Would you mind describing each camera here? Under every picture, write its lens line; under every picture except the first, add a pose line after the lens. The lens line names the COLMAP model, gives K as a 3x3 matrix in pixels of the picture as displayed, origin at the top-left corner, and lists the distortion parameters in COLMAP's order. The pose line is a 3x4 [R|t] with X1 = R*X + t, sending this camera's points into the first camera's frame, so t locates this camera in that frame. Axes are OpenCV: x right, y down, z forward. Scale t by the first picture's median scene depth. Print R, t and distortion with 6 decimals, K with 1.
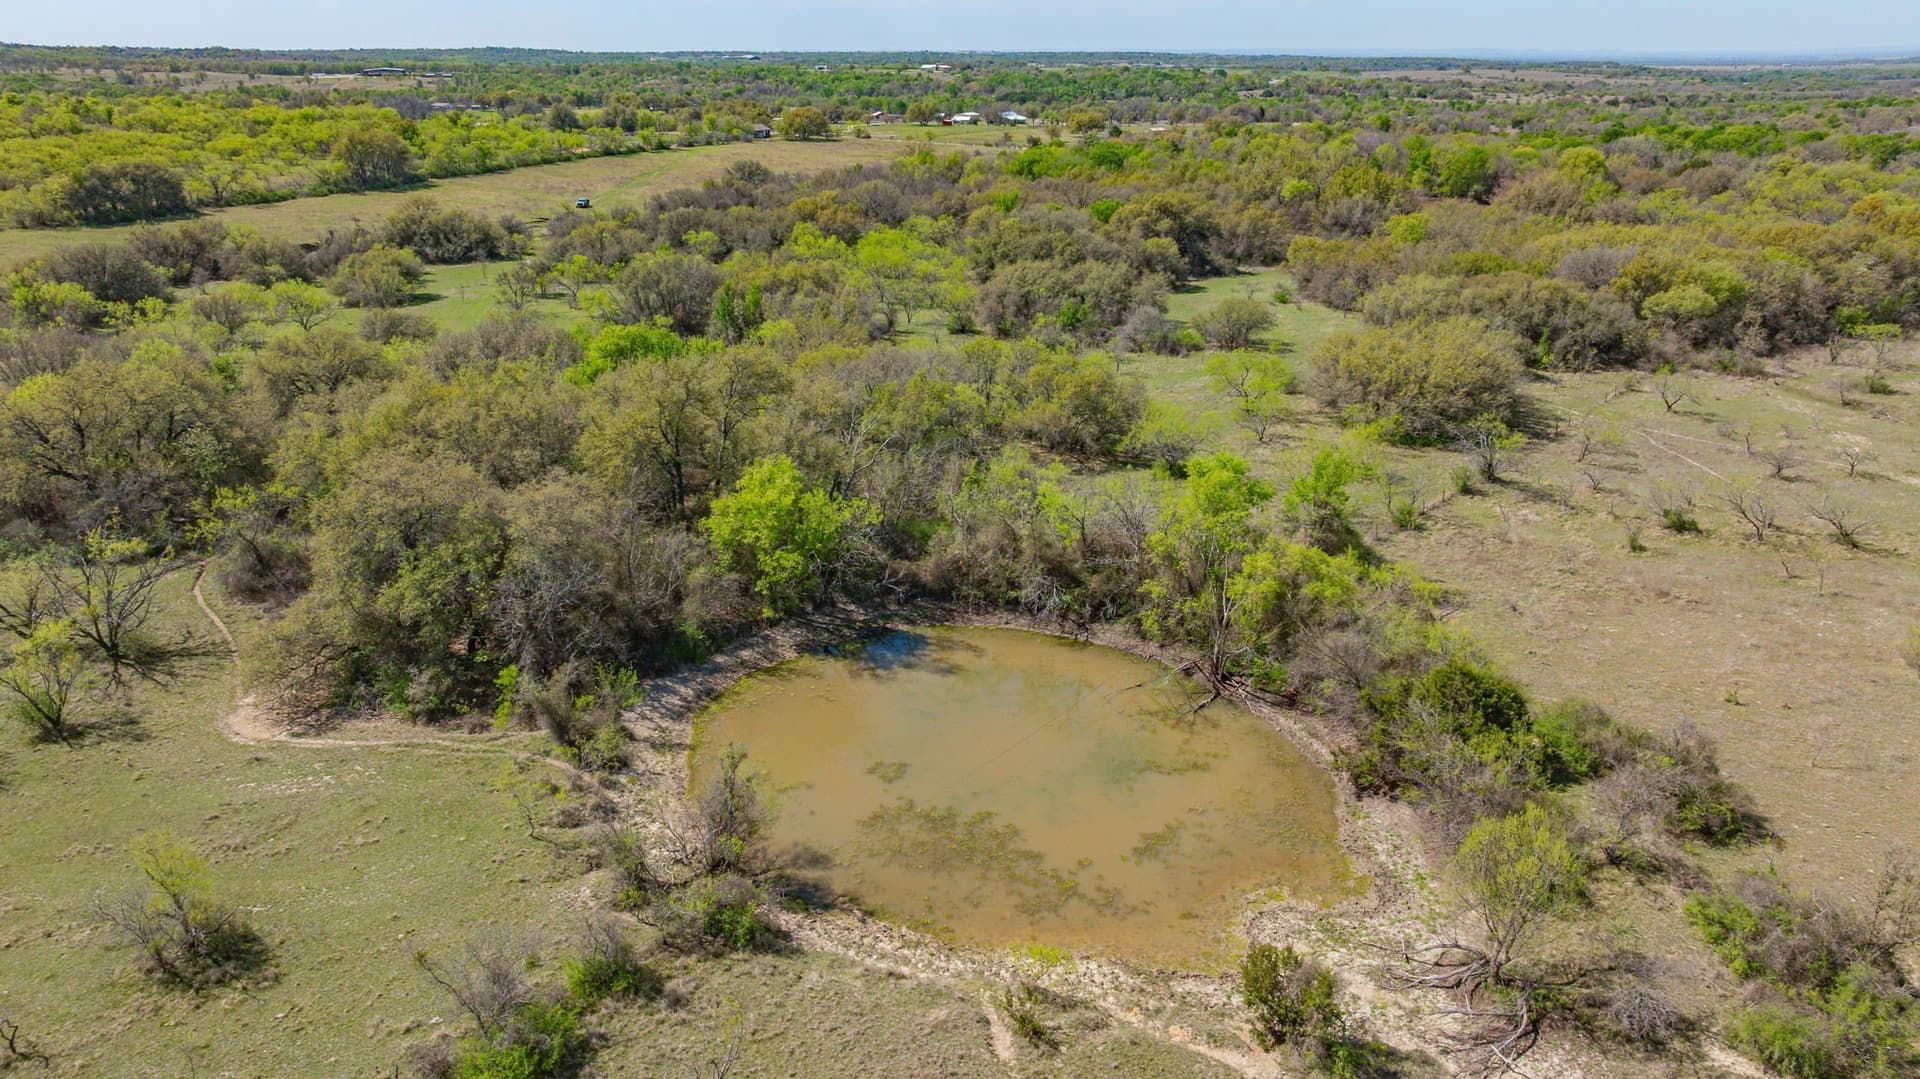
lens RADIAL K [[1356.2, 0, 960.0], [0, 1356.2, 539.5], [0, 0, 1]] dist [-0.015944, -0.001753]
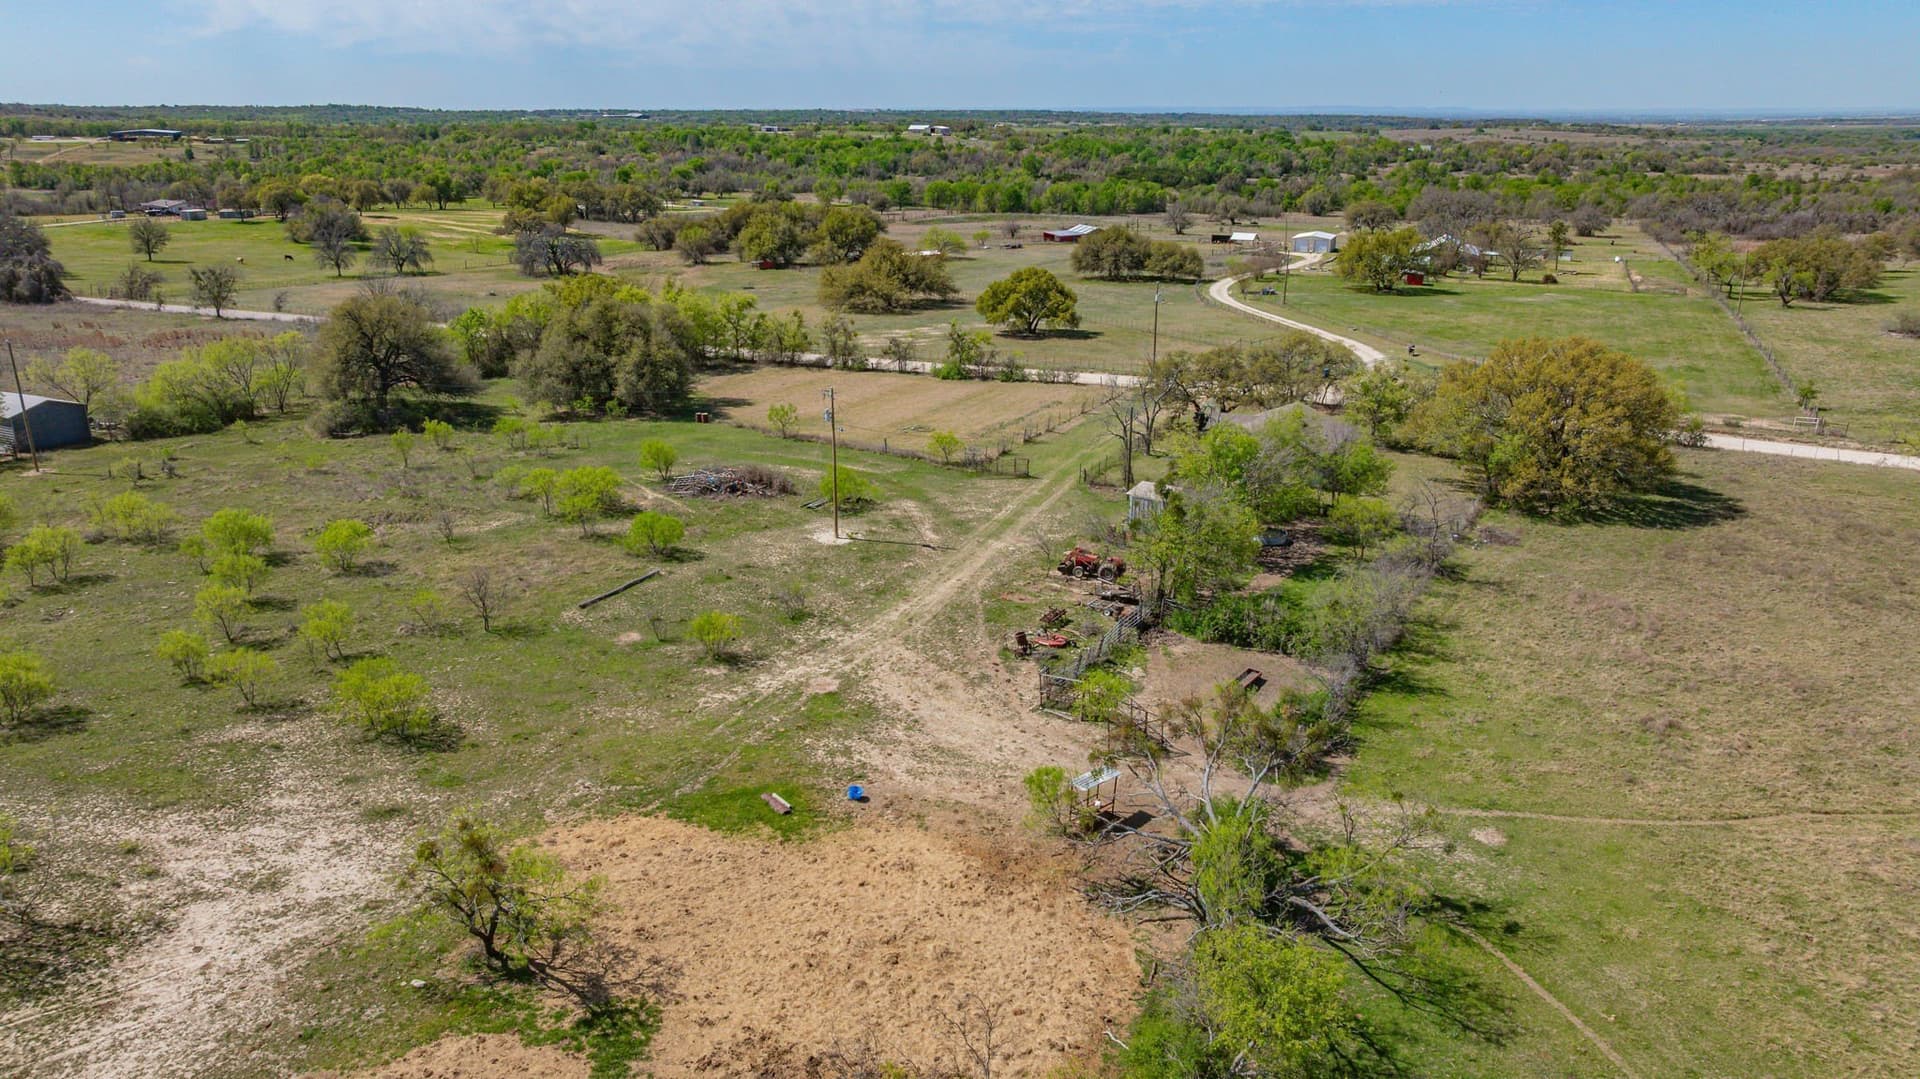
lens RADIAL K [[1351.1, 0, 960.0], [0, 1351.1, 539.5], [0, 0, 1]] dist [-0.017551, -0.002499]
pose [[0.995364, -0.029020, 0.091696, -0.304074], [0.032465, 0.998813, -0.036304, -0.377916], [-0.090534, 0.039113, 0.995125, 1.063919]]
